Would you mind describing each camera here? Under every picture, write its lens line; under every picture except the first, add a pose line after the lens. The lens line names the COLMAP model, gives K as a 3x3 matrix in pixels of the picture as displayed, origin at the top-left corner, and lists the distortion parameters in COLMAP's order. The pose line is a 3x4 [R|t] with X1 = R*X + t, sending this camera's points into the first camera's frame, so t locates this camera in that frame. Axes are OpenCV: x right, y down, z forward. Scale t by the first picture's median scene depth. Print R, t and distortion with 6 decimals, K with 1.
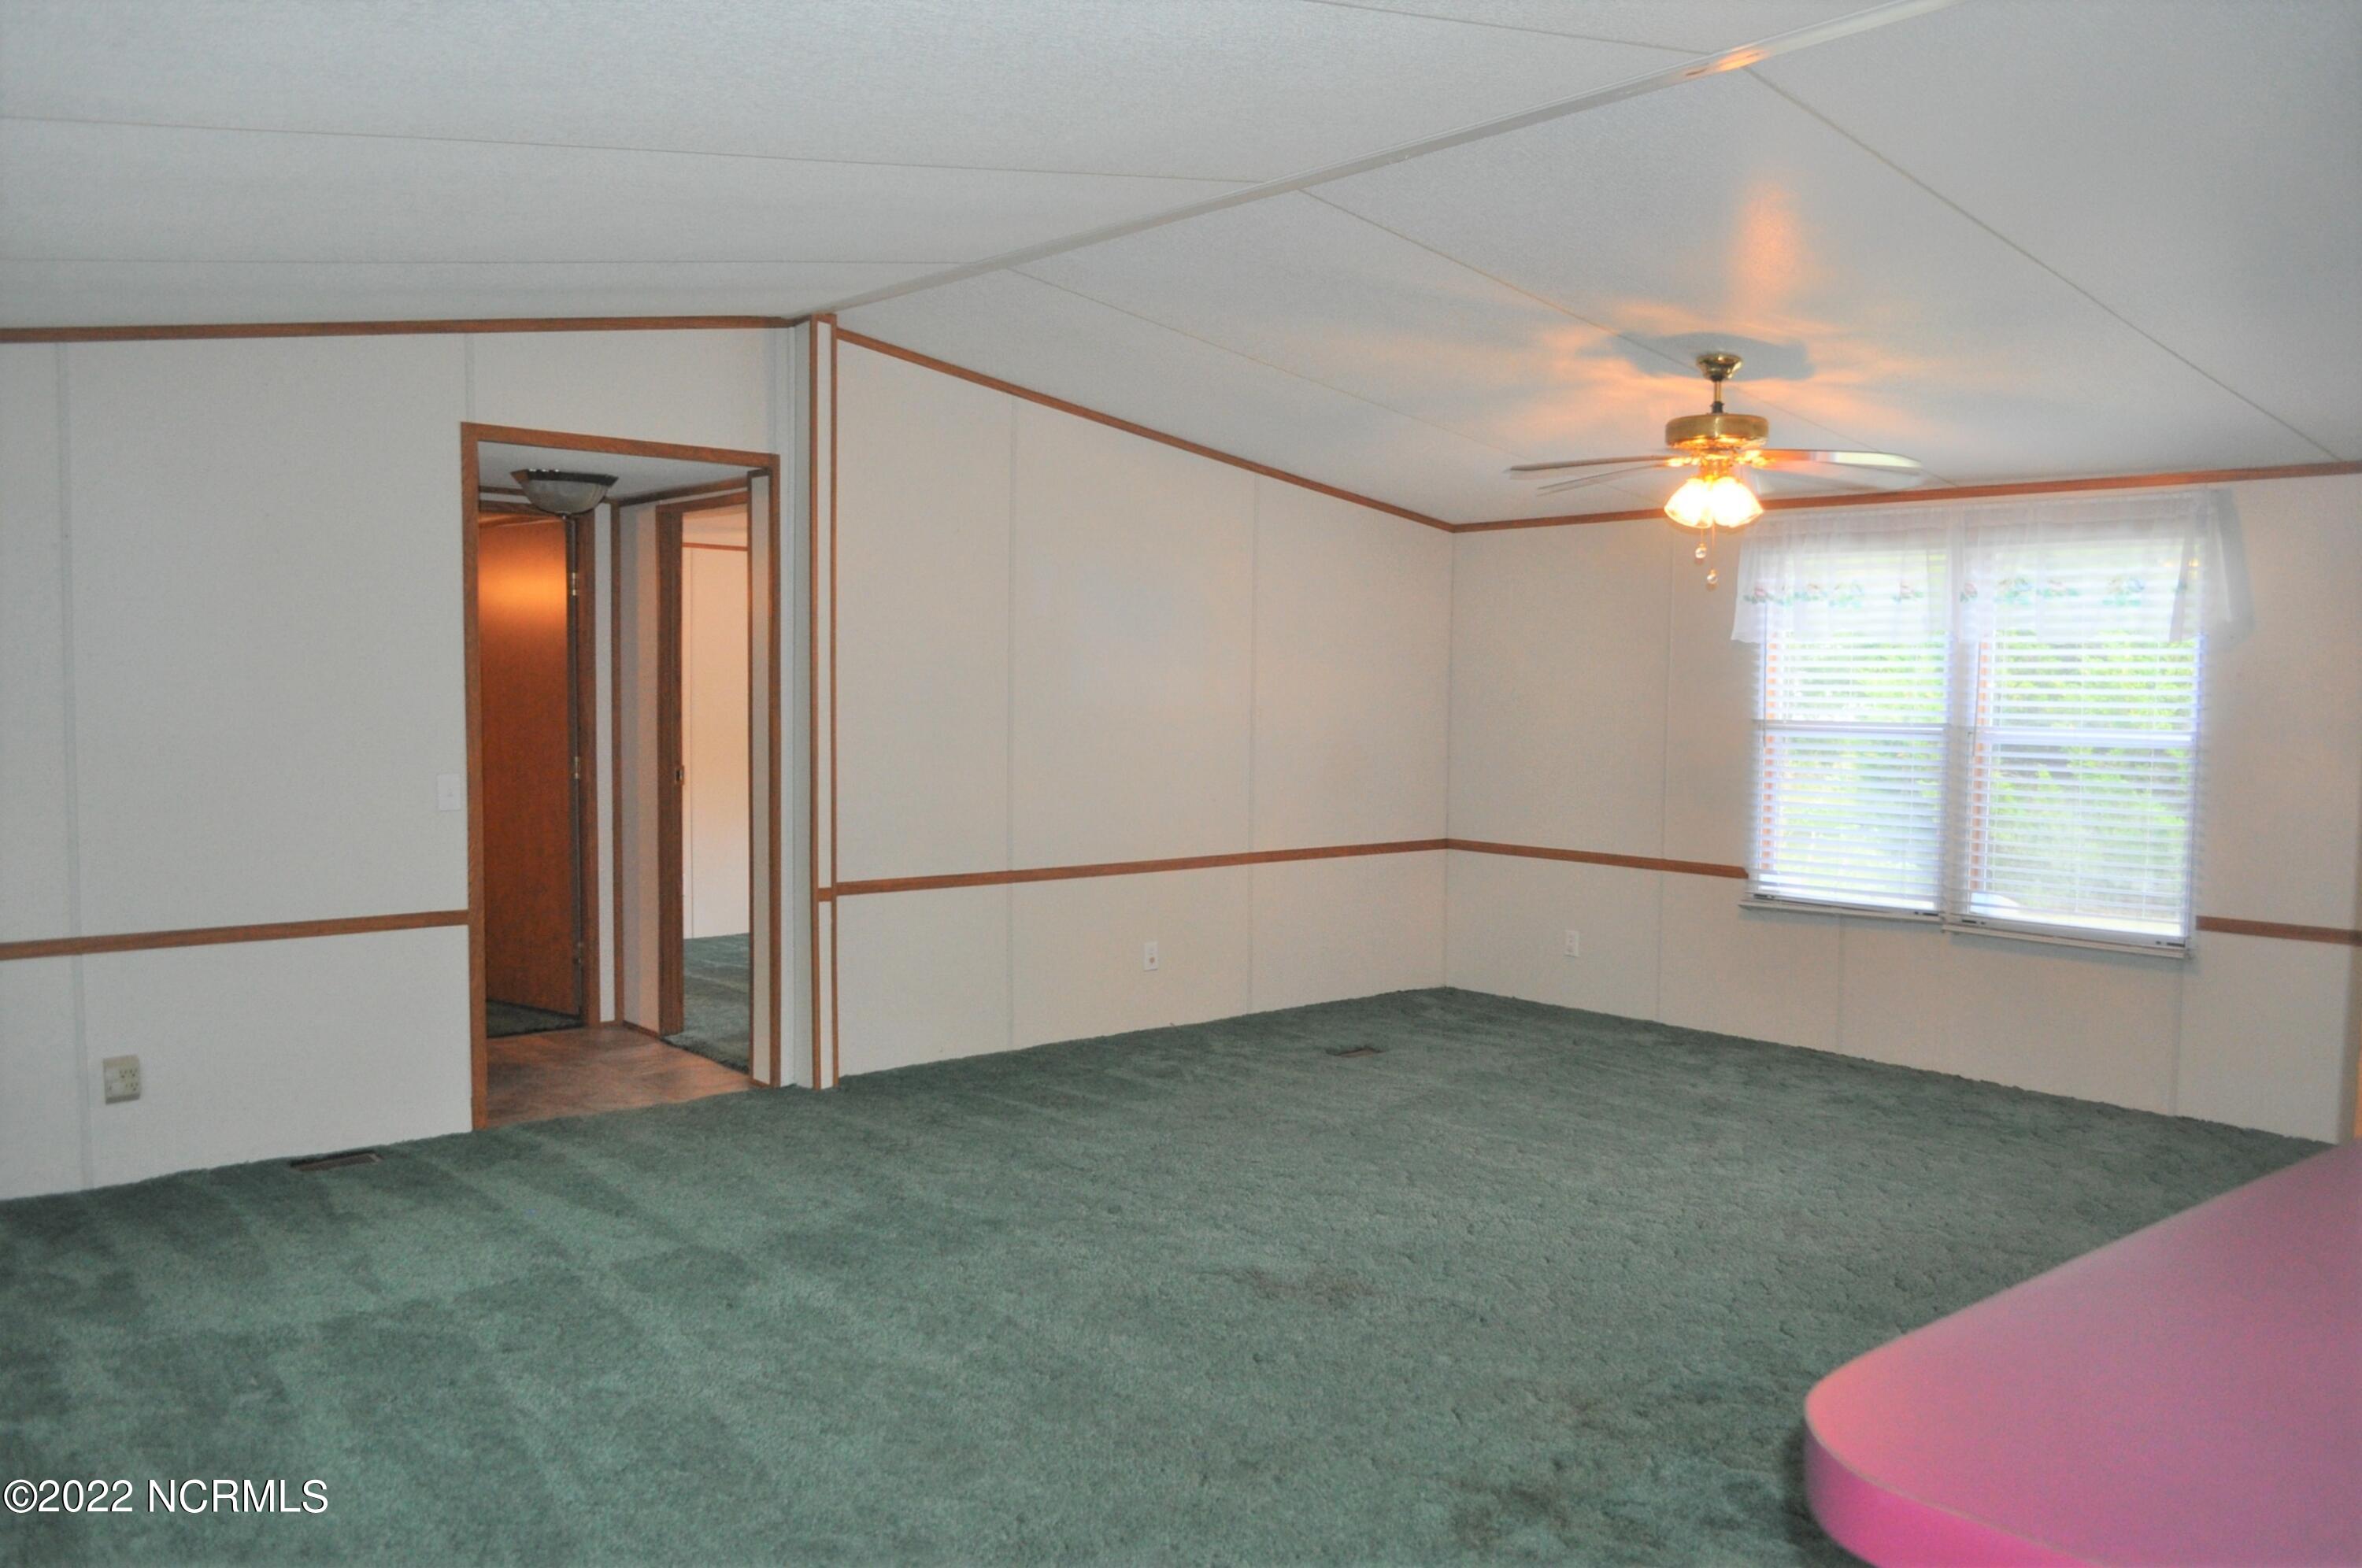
lens RADIAL K [[1859.1, 0, 1174.0], [0, 1859.1, 793.8], [0, 0, 1]] dist [-0.009530, 0.006874]
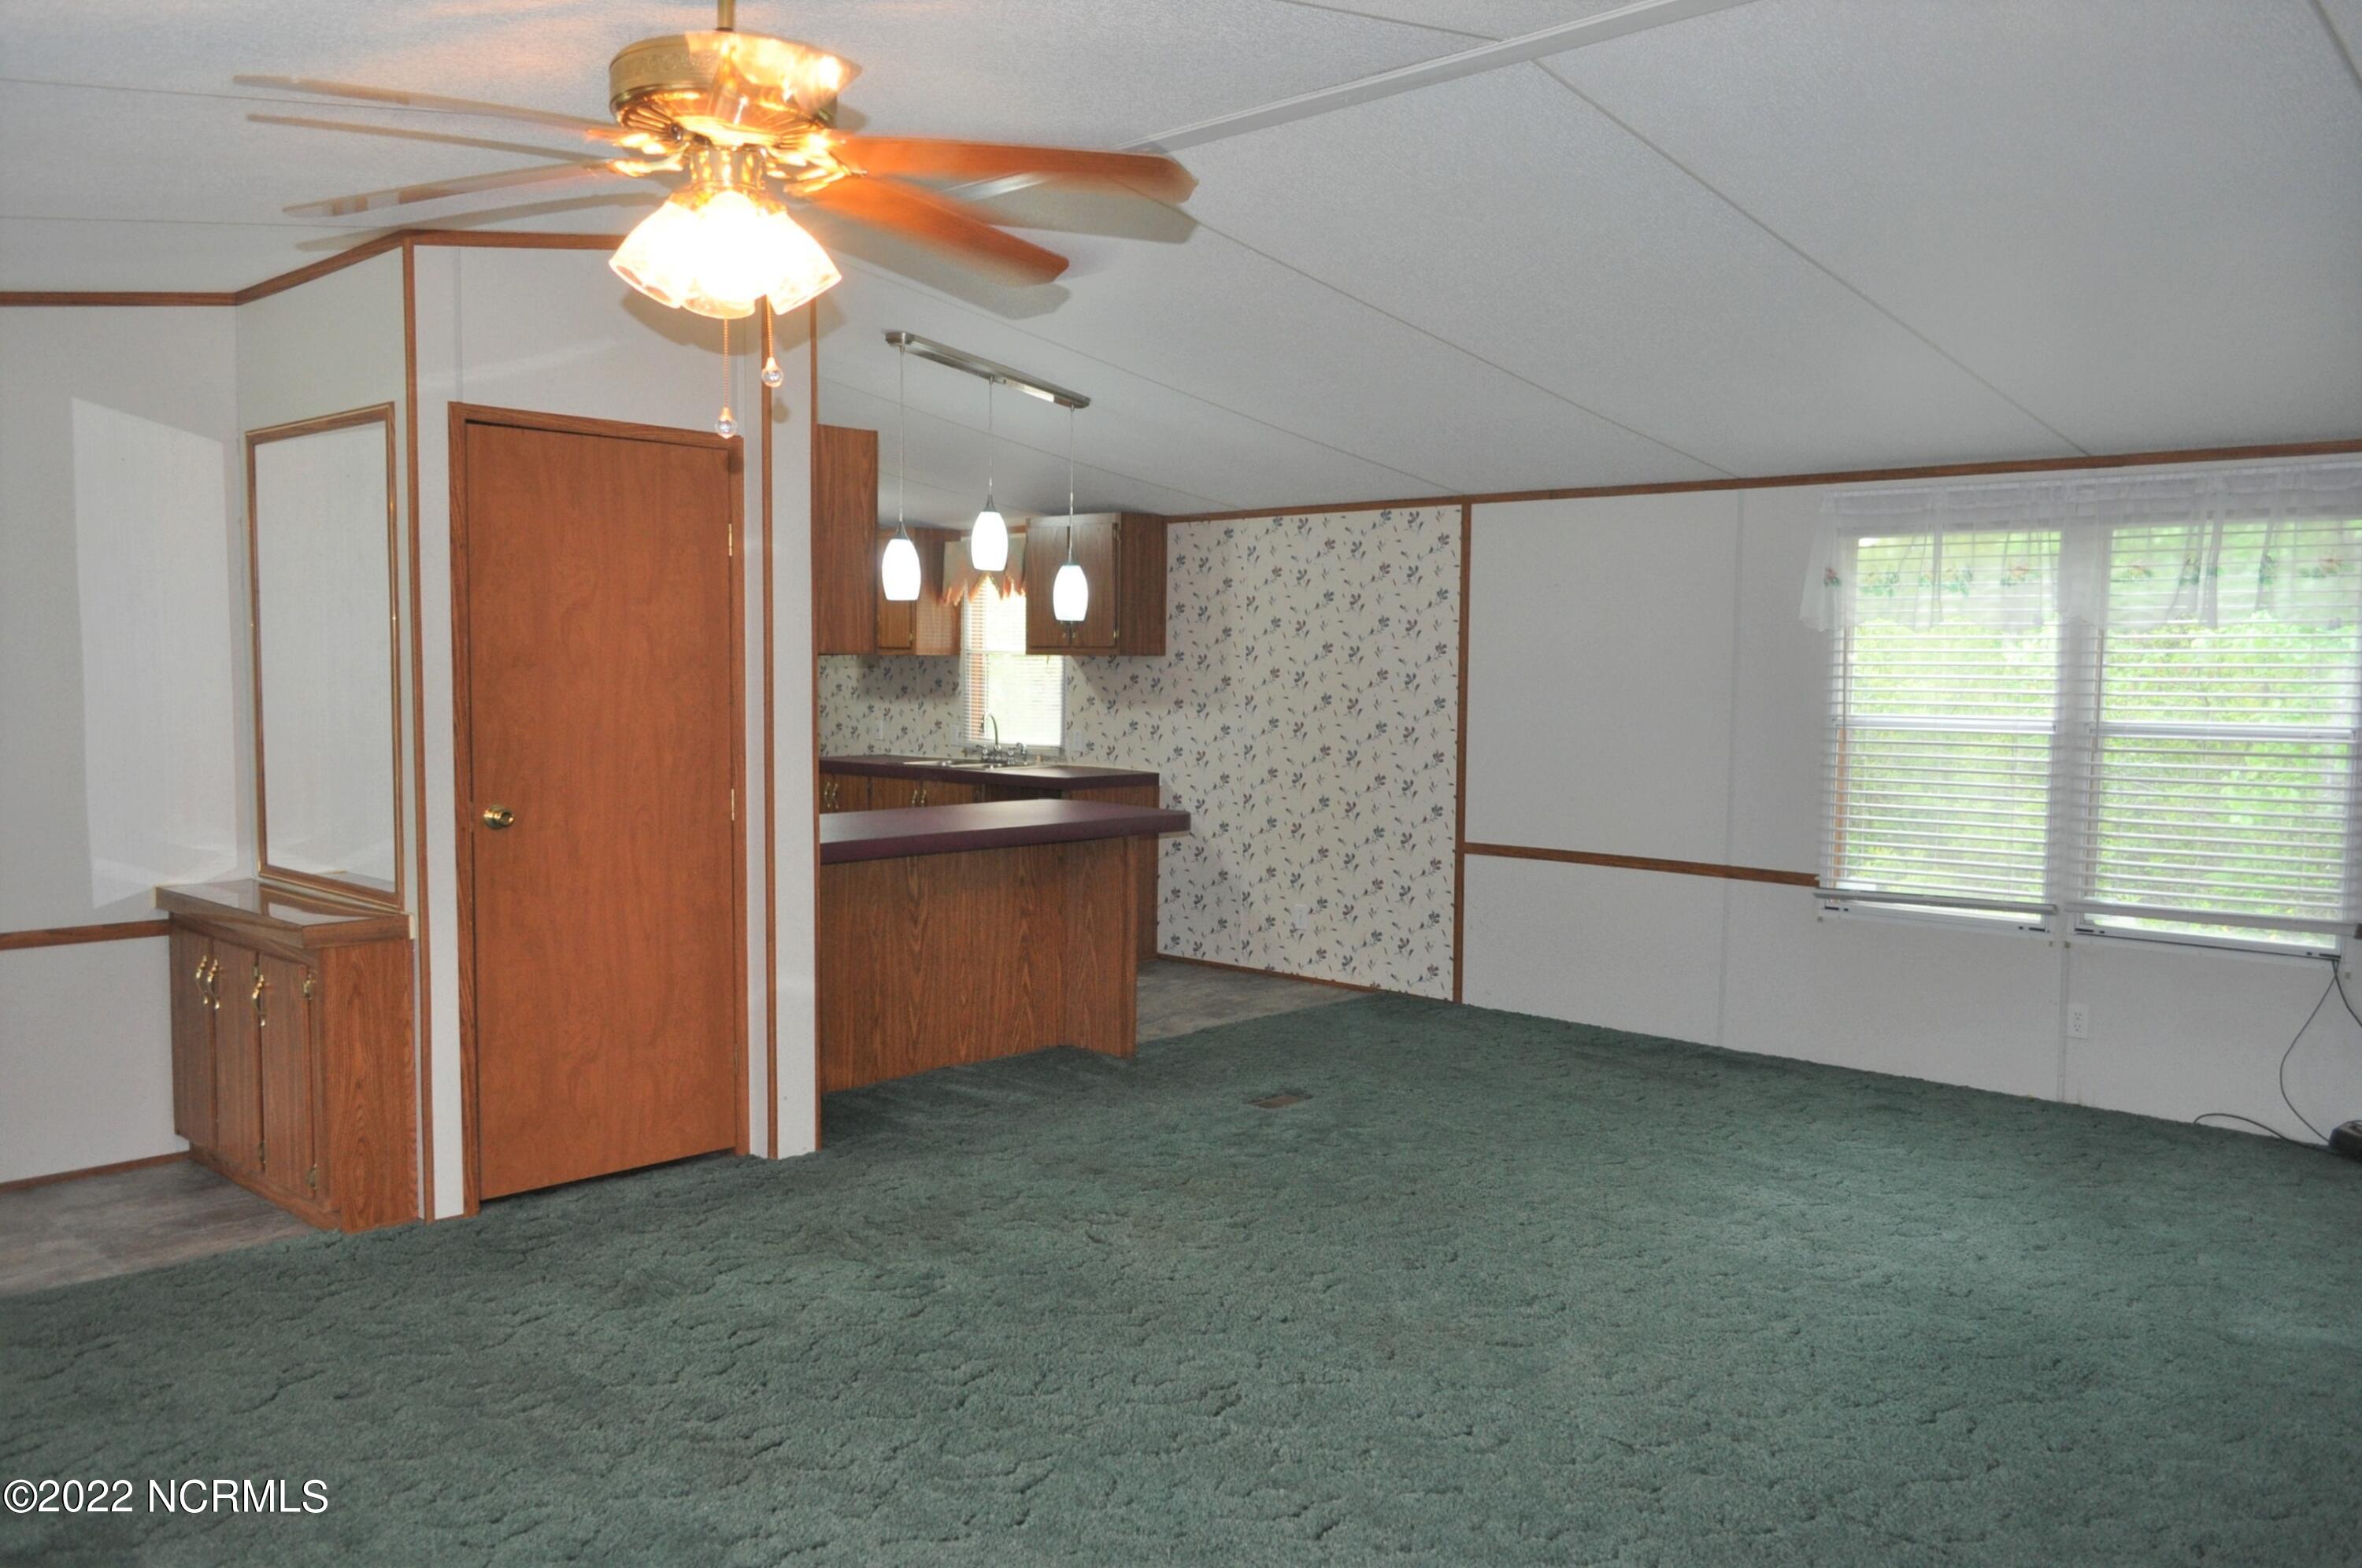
lens RADIAL K [[1859.1, 0, 1189.5], [0, 1859.1, 780.3], [0, 0, 1]] dist [-0.009530, 0.006874]
pose [[0.993807, -0.013333, 0.110313, -0.116018], [0.013609, 0.999906, -0.001748, -0.010714], [-0.110280, 0.003238, 0.993895, 0.140121]]
